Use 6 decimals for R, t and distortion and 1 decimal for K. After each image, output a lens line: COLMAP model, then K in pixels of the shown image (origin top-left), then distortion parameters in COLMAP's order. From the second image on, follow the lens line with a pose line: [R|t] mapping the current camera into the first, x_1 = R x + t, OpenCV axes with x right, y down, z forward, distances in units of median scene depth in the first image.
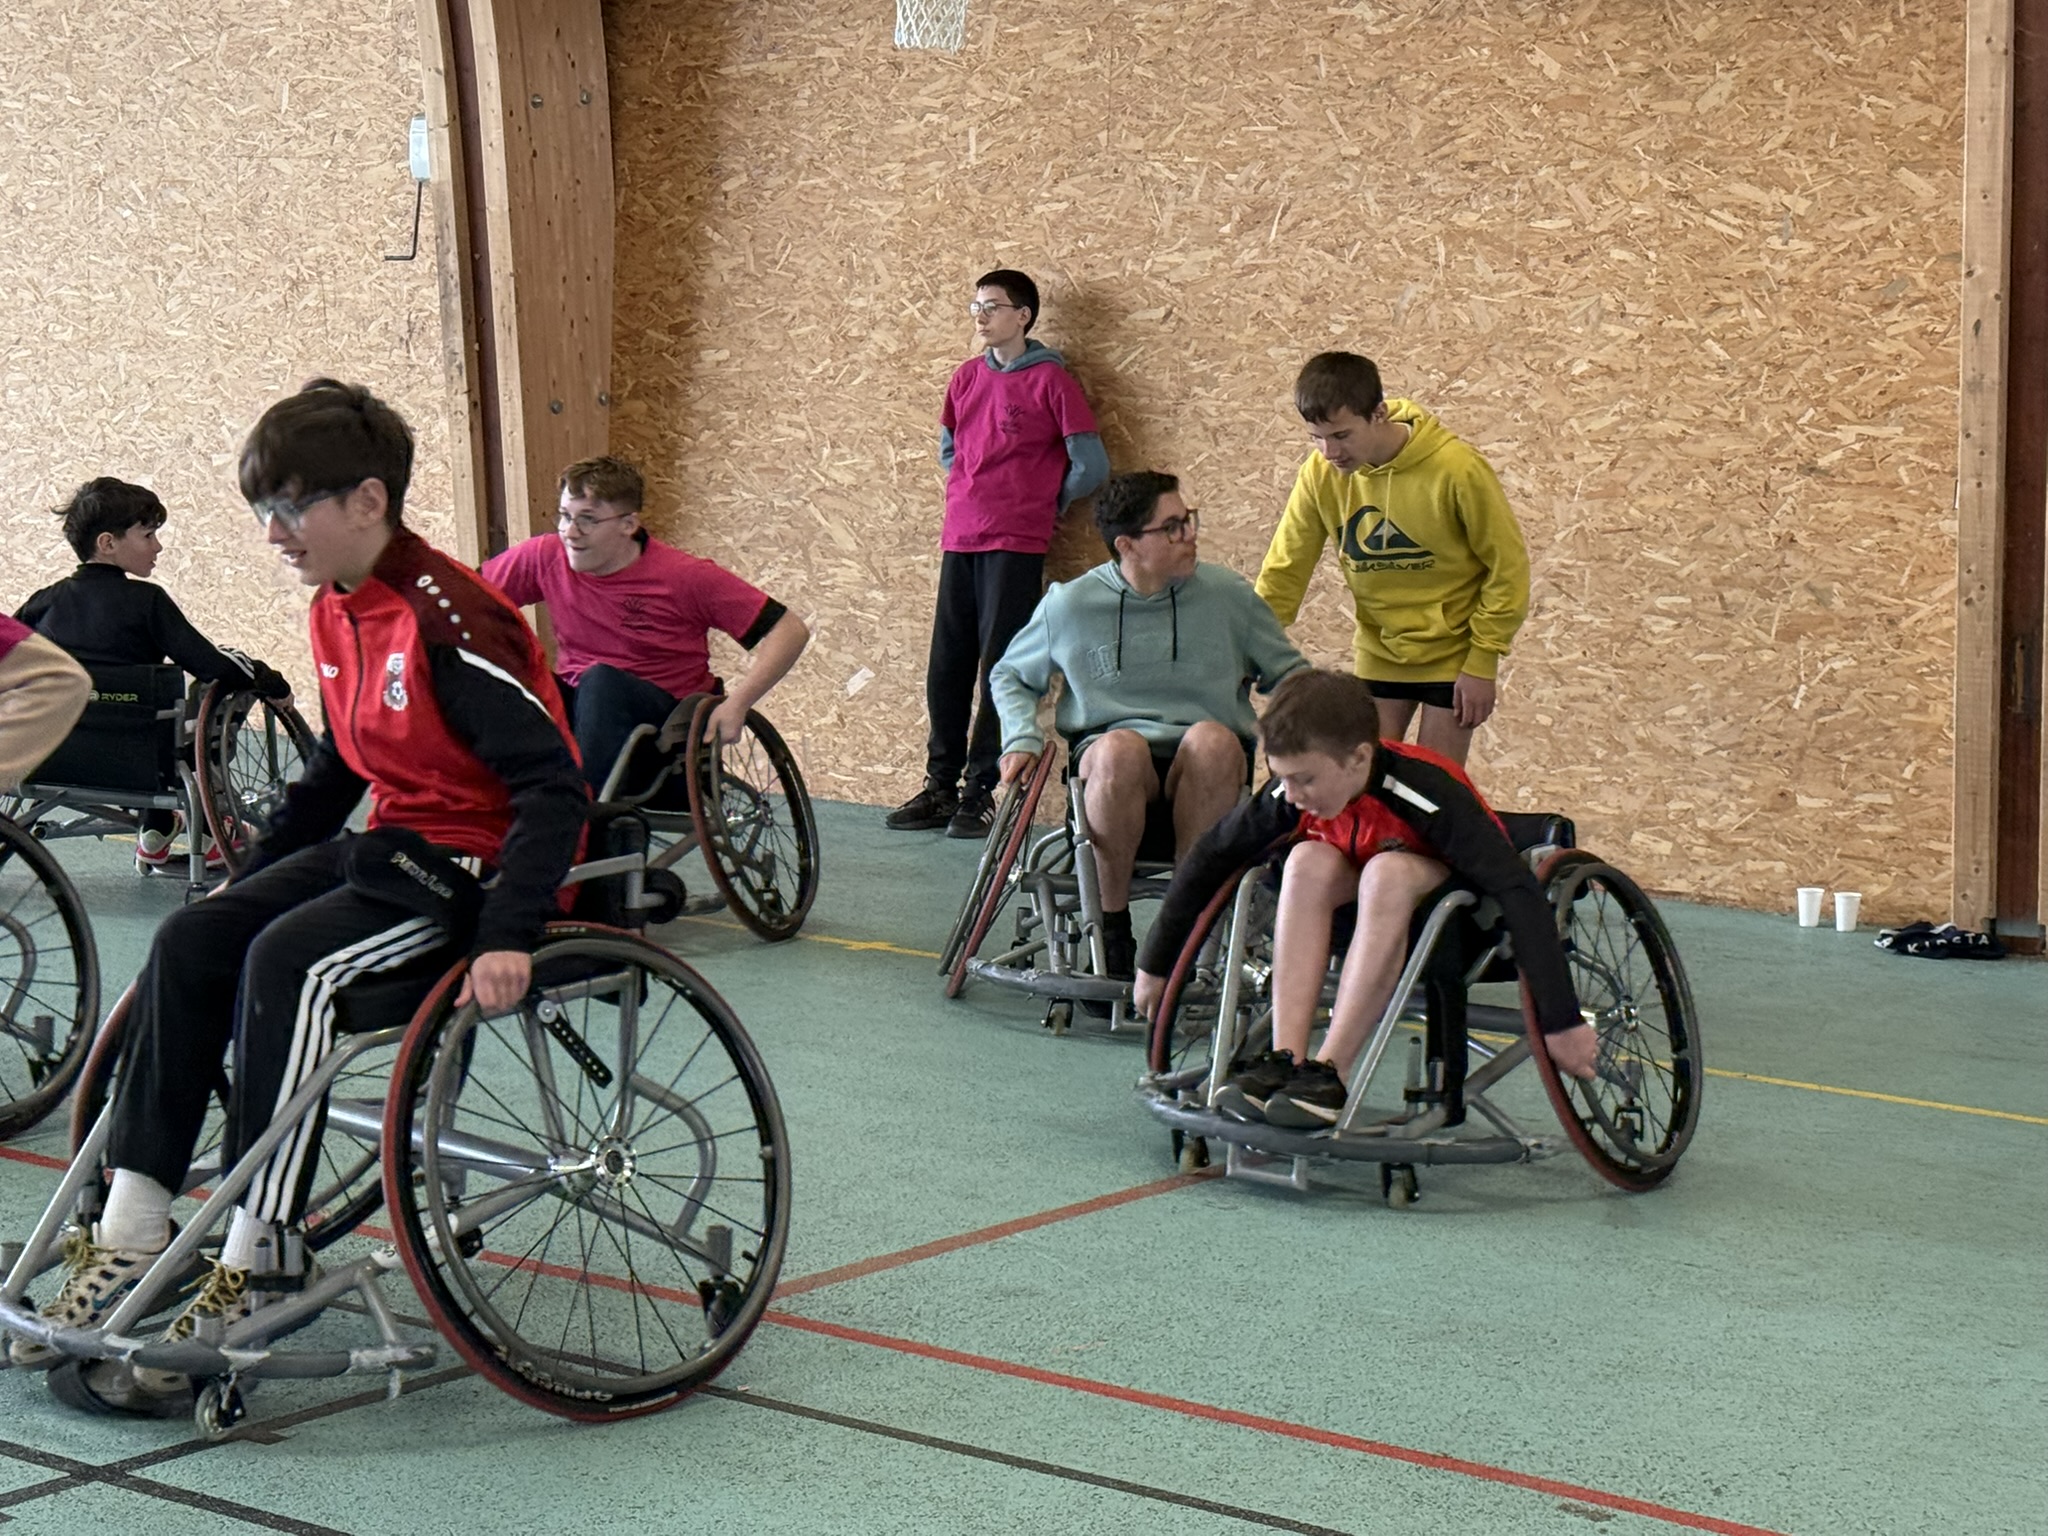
lens RADIAL K [[3882.1, 0, 1029.2], [0, 3882.1, 822.1], [0, 0, 1]] dist [0.164199, -0.068963]
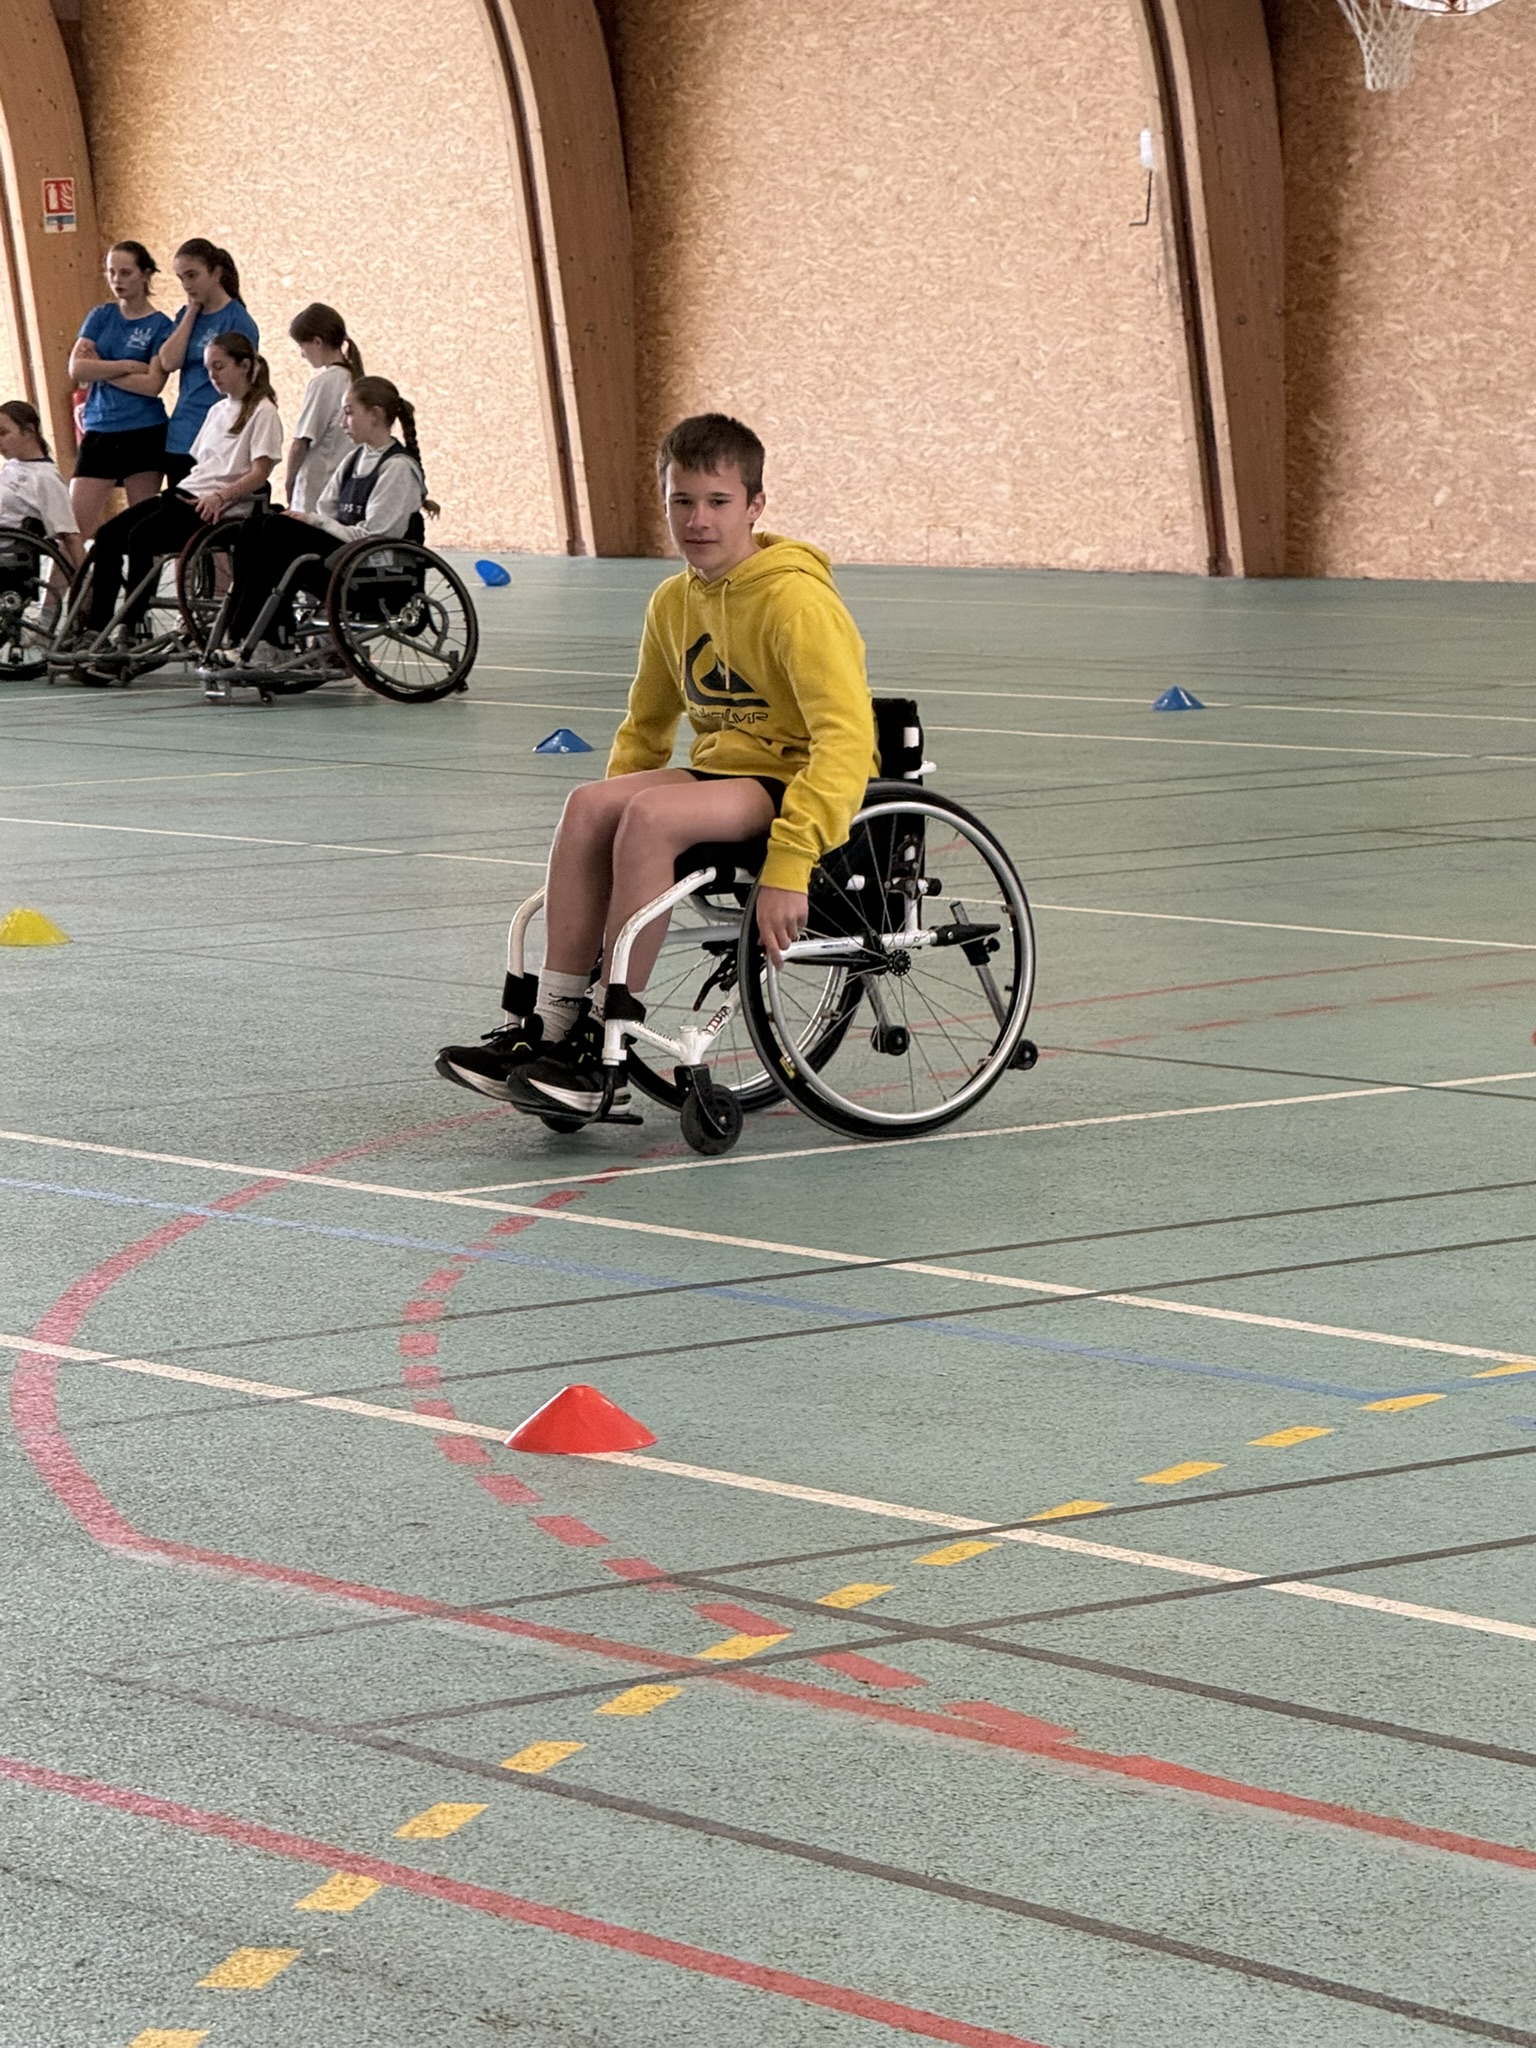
lens RADIAL K [[7455.0, 0, 768.0], [0, 7455.0, 1024.0], [0, 0, 1]] dist [0.244223, 0.400604]
pose [[0.953491, -0.030997, -0.299823, 0.534083], [0.026903, 0.999480, -0.017776, 0.198657], [0.300218, 0.008883, 0.953829, -1.693018]]
